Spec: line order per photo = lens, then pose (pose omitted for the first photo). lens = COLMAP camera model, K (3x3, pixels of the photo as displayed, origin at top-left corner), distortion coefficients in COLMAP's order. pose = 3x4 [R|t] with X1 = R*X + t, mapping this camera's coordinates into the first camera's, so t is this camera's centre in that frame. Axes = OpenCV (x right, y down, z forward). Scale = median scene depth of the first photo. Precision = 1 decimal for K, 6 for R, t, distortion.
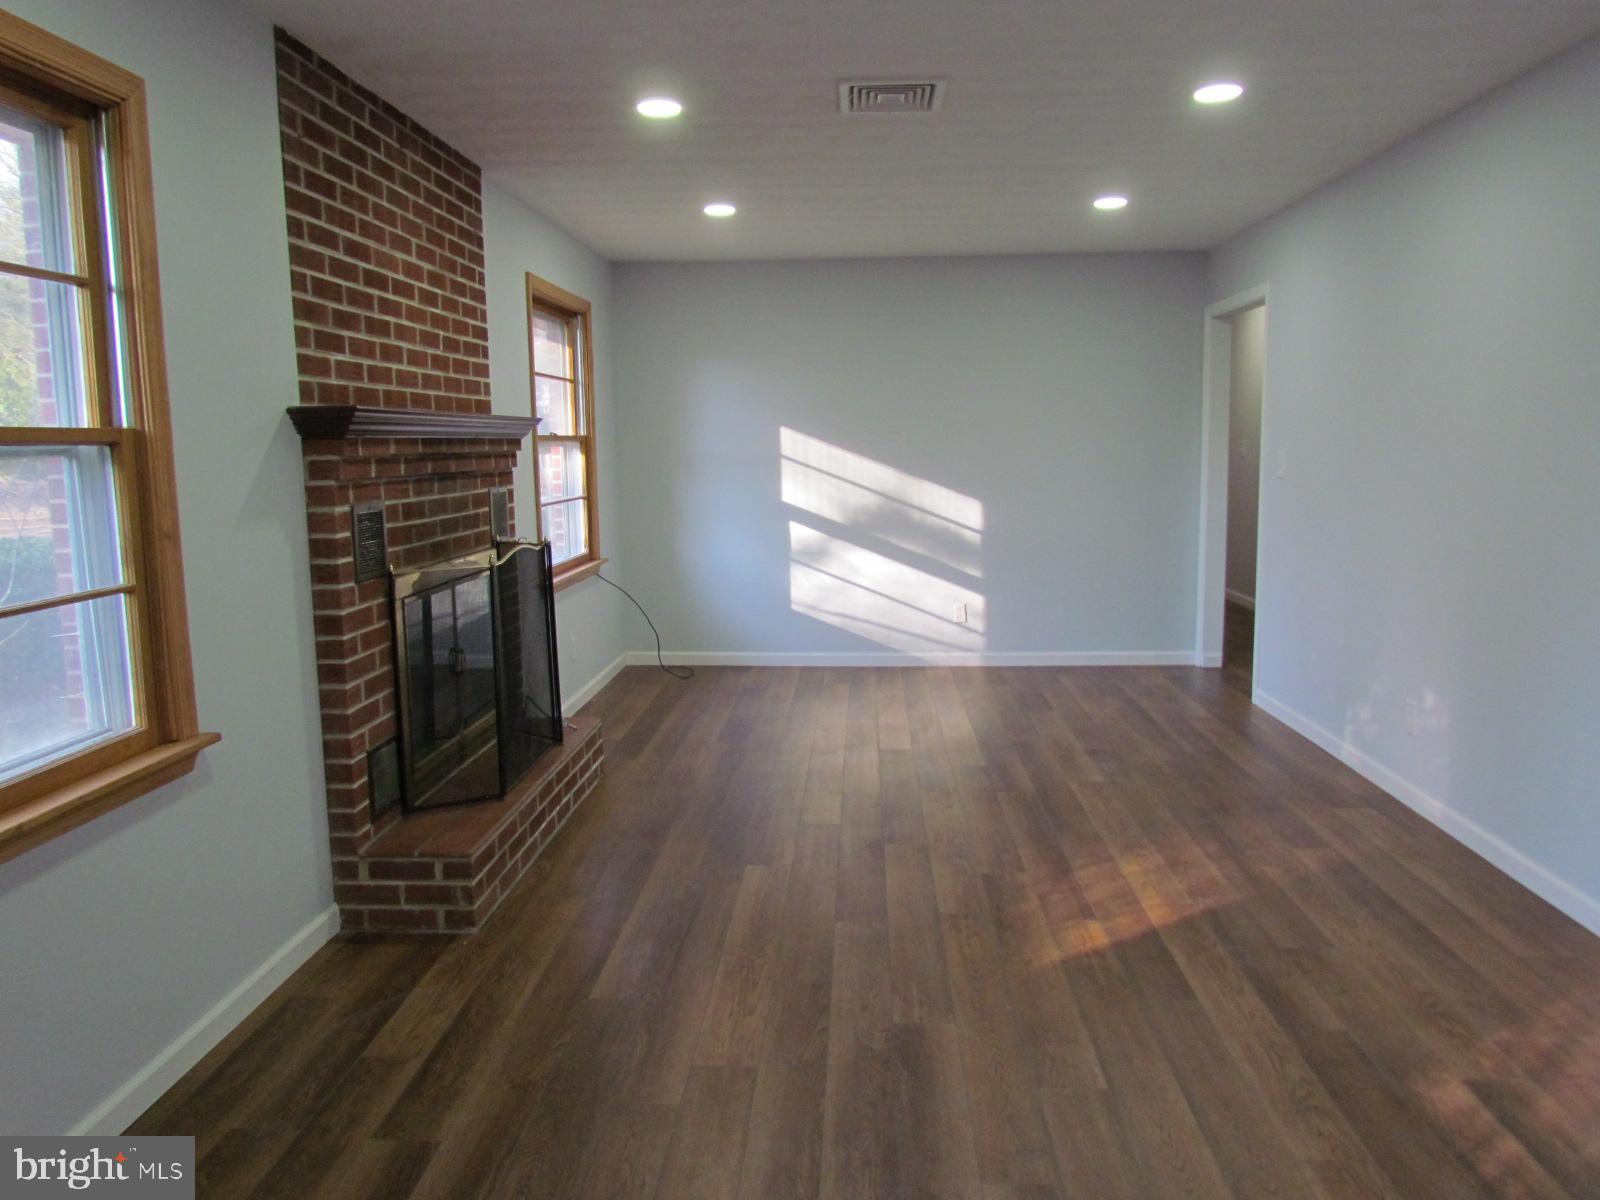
lens RADIAL K [[1151.0, 0, 799.3], [0, 1151.0, 591.4], [0, 0, 1]] dist [-0.033467, 0.029716]
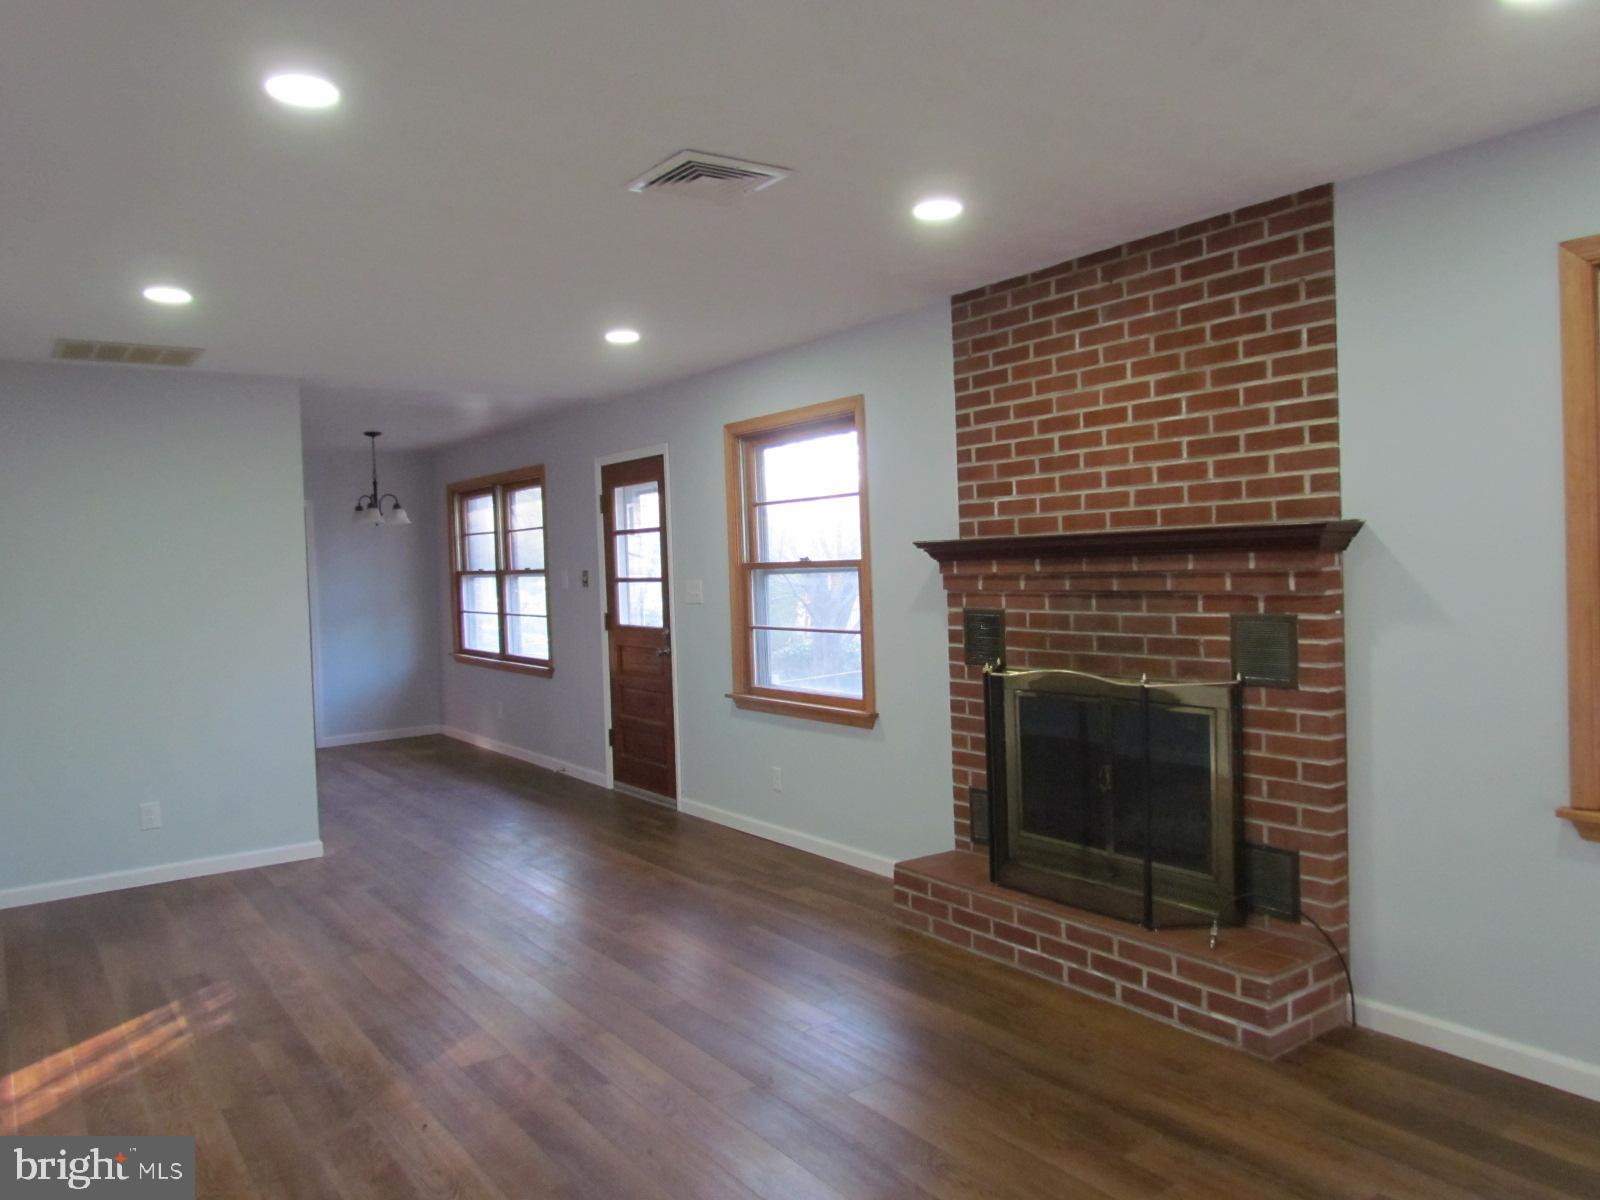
lens RADIAL K [[1151.0, 0, 799.3], [0, 1151.0, 591.4], [0, 0, 1]] dist [-0.033467, 0.029716]
pose [[-0.775850, 0.060355, -0.628024, 0.670909], [-0.036010, 0.989555, 0.139585, -0.293081], [0.629889, 0.130912, -0.765573, 2.007033]]
